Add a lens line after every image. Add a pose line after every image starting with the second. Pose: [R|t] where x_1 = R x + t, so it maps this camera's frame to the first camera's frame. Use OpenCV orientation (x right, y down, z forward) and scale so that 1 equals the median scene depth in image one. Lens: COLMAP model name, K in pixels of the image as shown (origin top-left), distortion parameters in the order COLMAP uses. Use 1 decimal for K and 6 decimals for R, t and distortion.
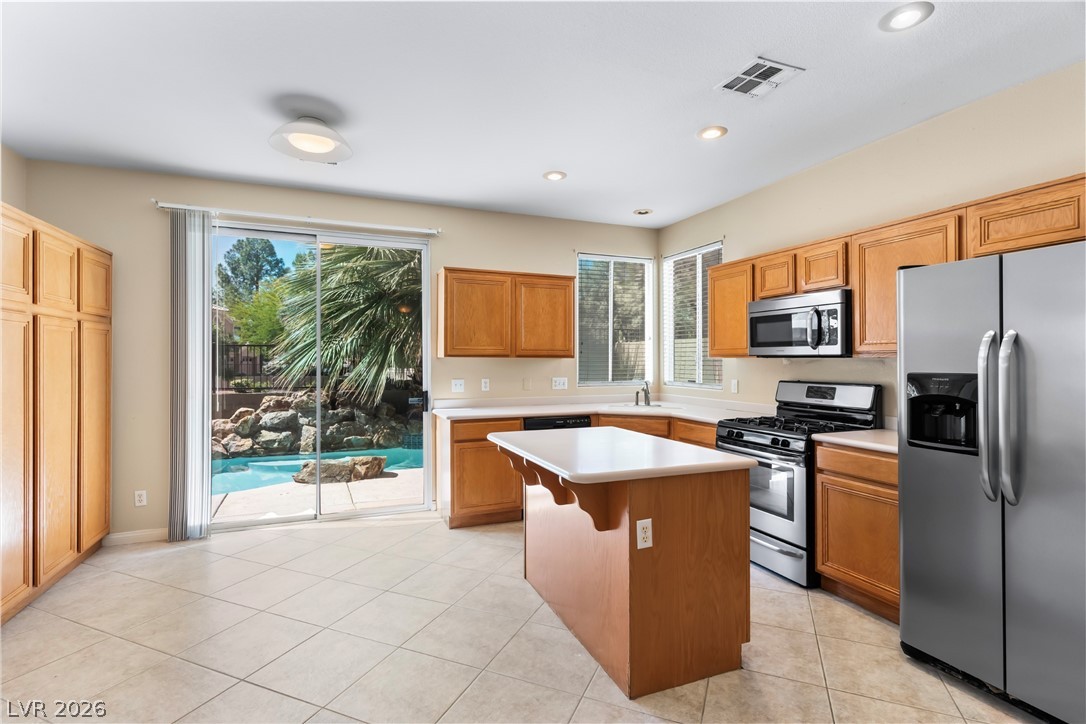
lens RADIAL K [[511.4, 0, 542.8], [0, 511.4, 357.8], [0, 0, 1]] dist [0.000420, 0.000721]
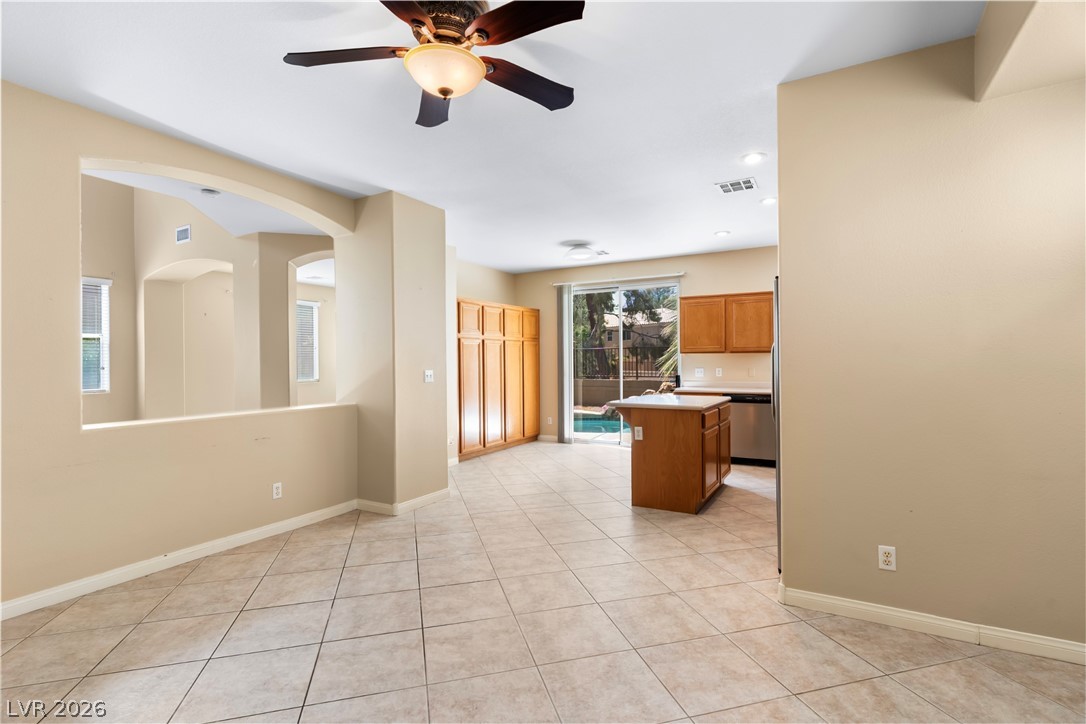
lens RADIAL K [[511.4, 0, 546.5], [0, 511.4, 359.9], [0, 0, 1]] dist [0.000420, 0.000721]
pose [[0.625426, -0.006194, -0.780259, 0.843134], [0.012820, 0.999915, 0.002339, 0.009590], [0.780179, -0.011466, 0.625452, -0.343060]]
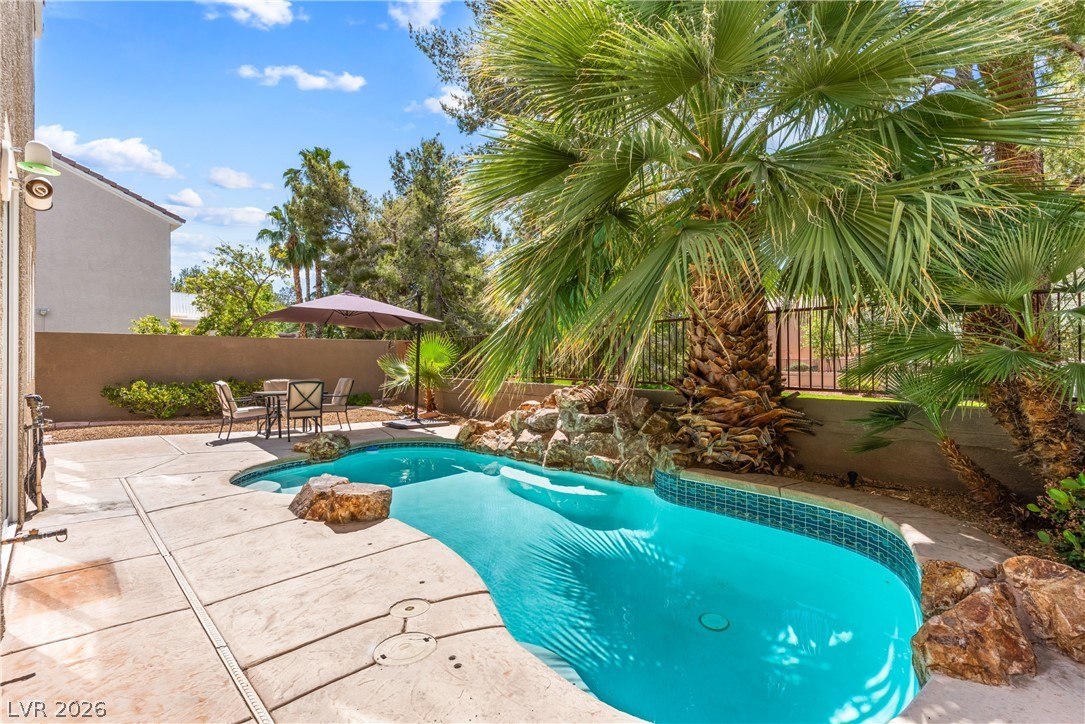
lens RADIAL K [[510.9, 0, 543.4], [0, 510.9, 360.1], [0, 0, 1]] dist [0.000420, 0.000721]
pose [[0.405798, 0.003694, -0.913955, 0.492239], [-0.000172, 0.999992, 0.003965, 0.052156], [0.913963, -0.001452, 0.405795, 1.456892]]
